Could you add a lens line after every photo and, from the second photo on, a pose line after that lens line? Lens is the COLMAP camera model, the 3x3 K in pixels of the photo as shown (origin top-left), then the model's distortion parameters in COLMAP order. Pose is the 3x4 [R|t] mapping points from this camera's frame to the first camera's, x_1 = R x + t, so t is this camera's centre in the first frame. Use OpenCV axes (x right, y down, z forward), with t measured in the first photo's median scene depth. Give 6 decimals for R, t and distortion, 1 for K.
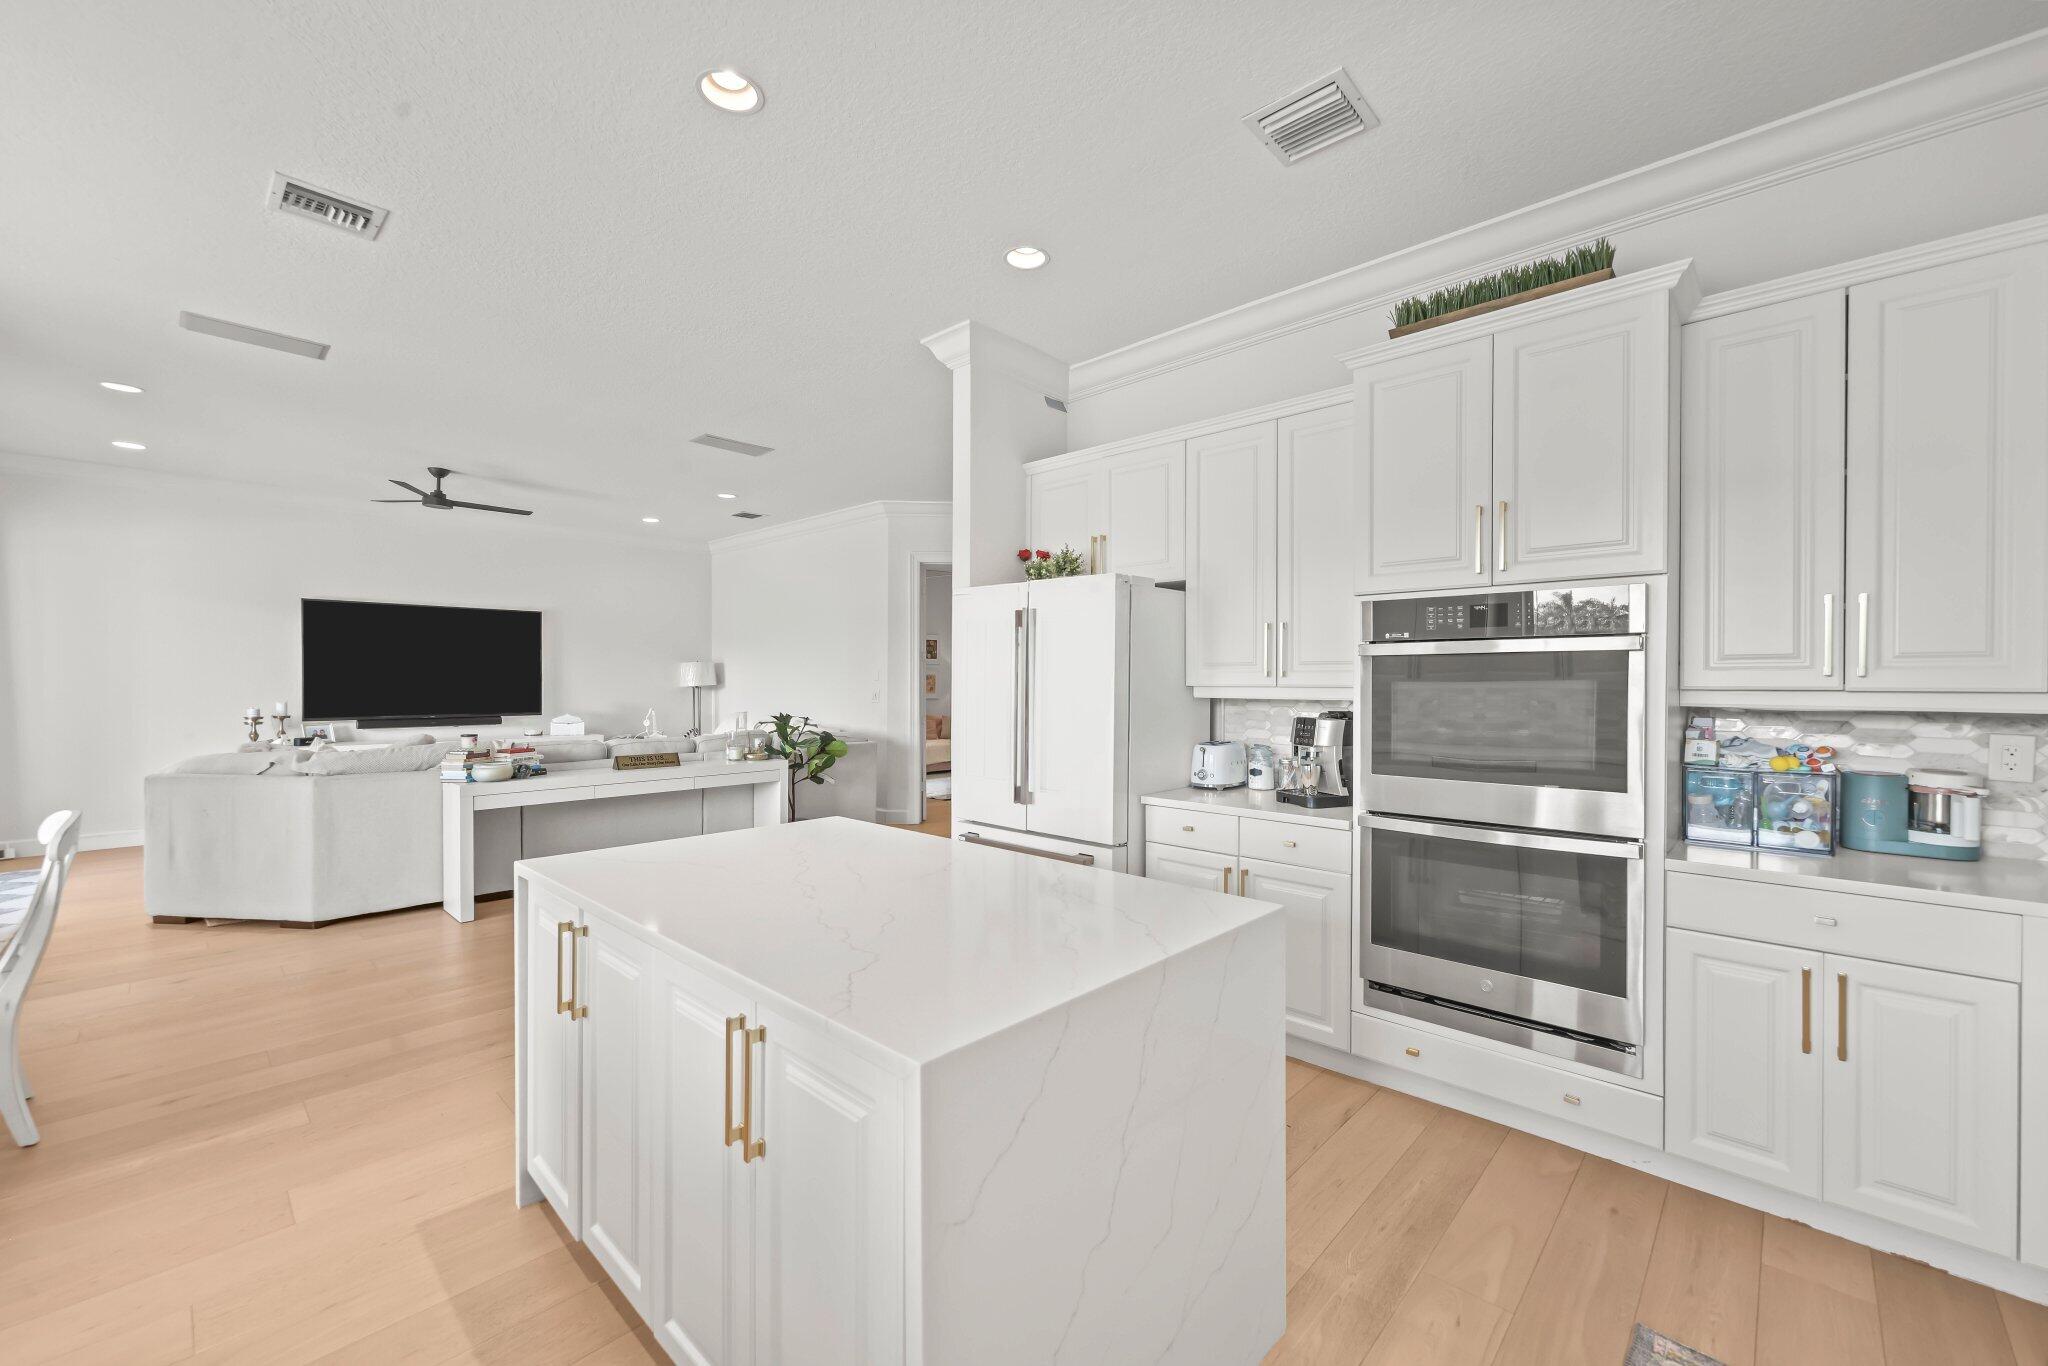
lens RADIAL K [[816.1, 0, 1022.1], [0, 816.1, 677.0], [0, 0, 1]] dist [0.002107, -0.000113]
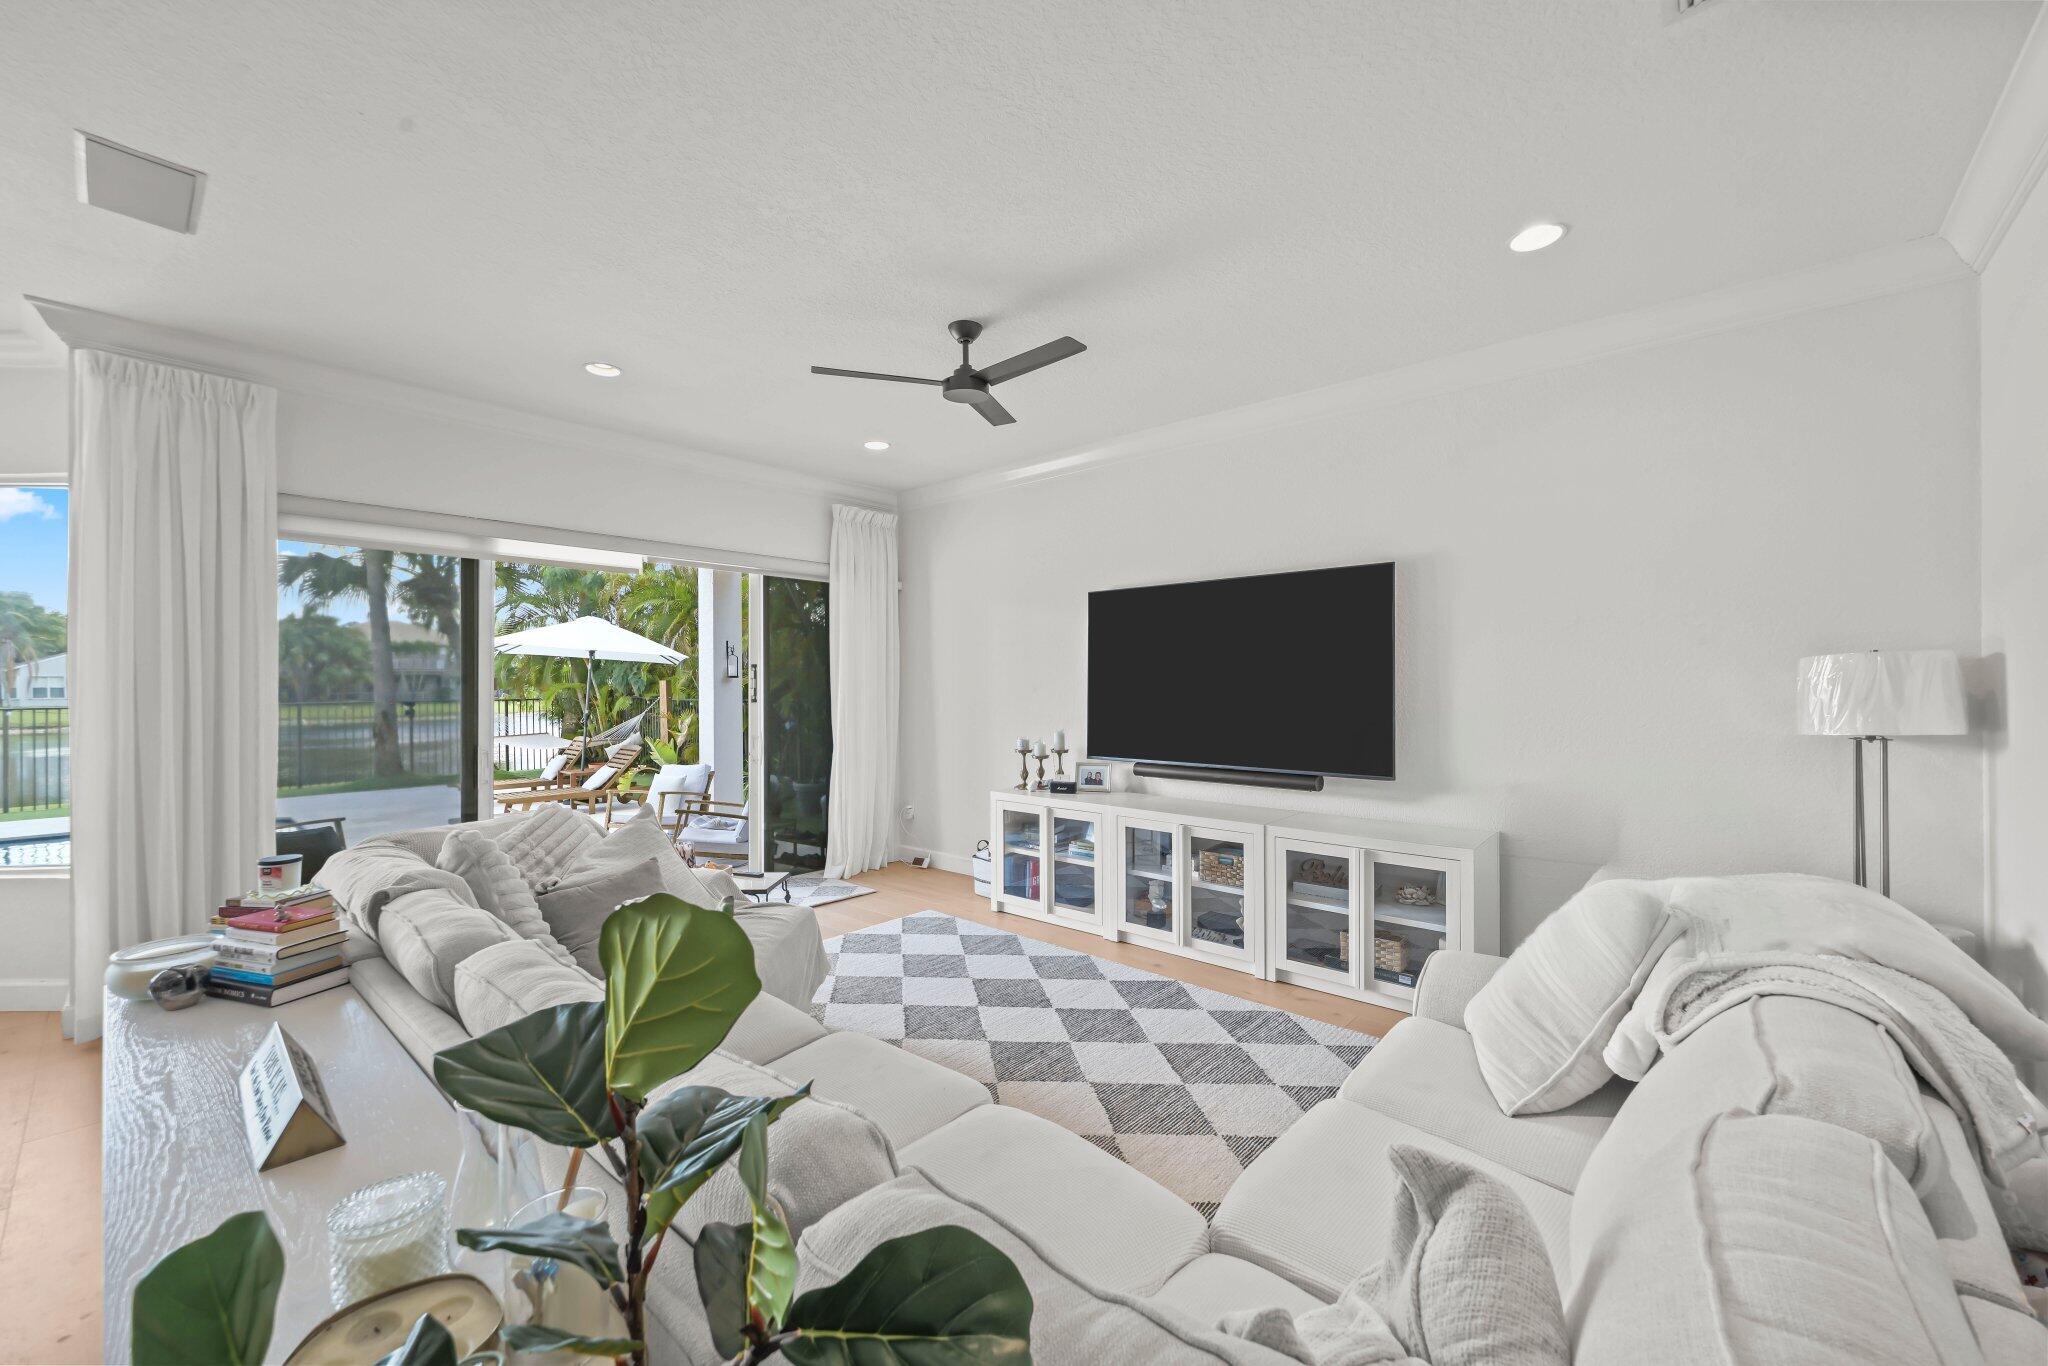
lens RADIAL K [[816.1, 0, 1012.8], [0, 816.1, 682.2], [0, 0, 1]] dist [0.002107, -0.000113]
pose [[0.003461, -0.006970, -0.999970, -0.143969], [0.001361, 0.999975, -0.006965, -0.008335], [0.999993, -0.001337, 0.003470, 0.907981]]
